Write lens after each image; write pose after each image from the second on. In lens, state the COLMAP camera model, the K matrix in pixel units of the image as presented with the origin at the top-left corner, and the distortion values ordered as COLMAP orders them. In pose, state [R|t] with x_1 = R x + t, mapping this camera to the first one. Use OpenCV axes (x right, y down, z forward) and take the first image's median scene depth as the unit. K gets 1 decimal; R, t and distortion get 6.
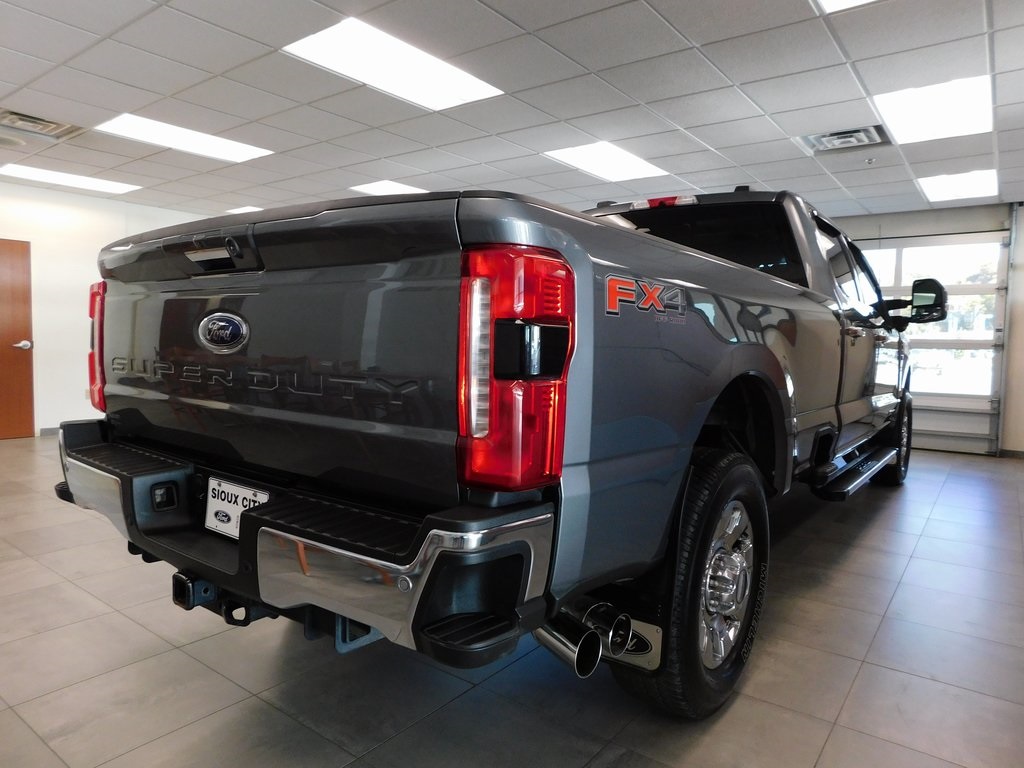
lens RADIAL K [[666.7, 0, 512.0], [0, 666.7, 384.0], [0, 0, 1]] dist [-0.060433, 0.042434]
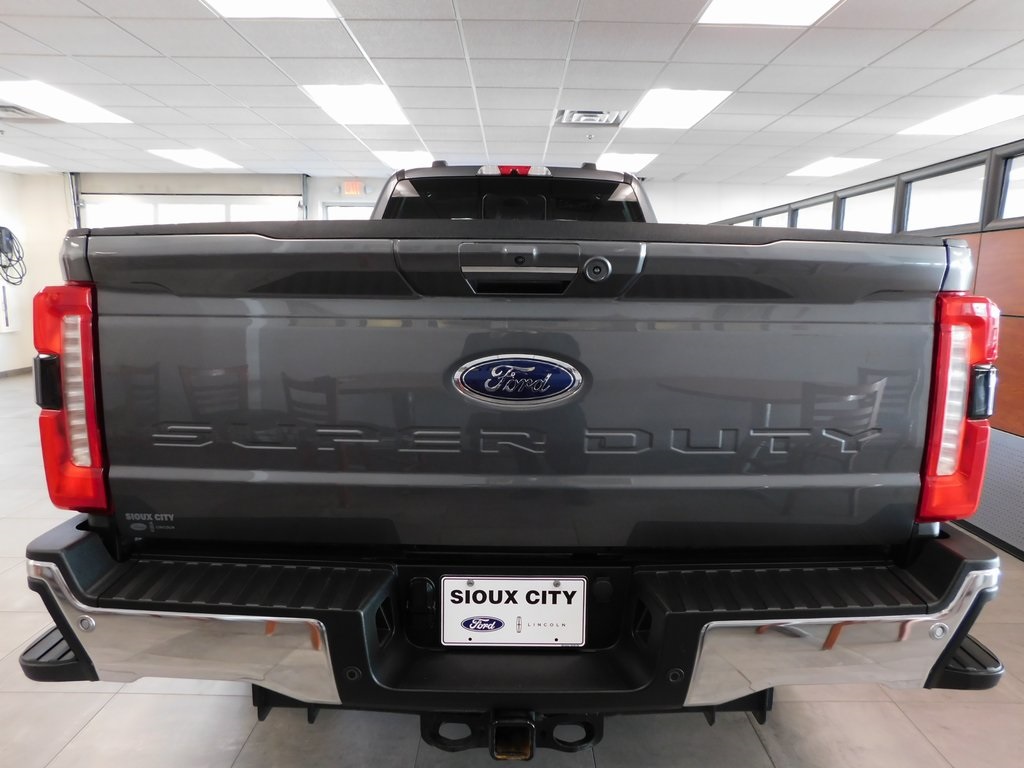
lens RADIAL K [[666.7, 0, 512.0], [0, 666.7, 384.0], [0, 0, 1]] dist [-0.060433, 0.042434]
pose [[0.797969, -0.105864, 0.593328, -0.380462], [0.046651, 0.992348, 0.114319, -0.068732], [-0.600891, -0.063544, 0.796801, 0.186999]]
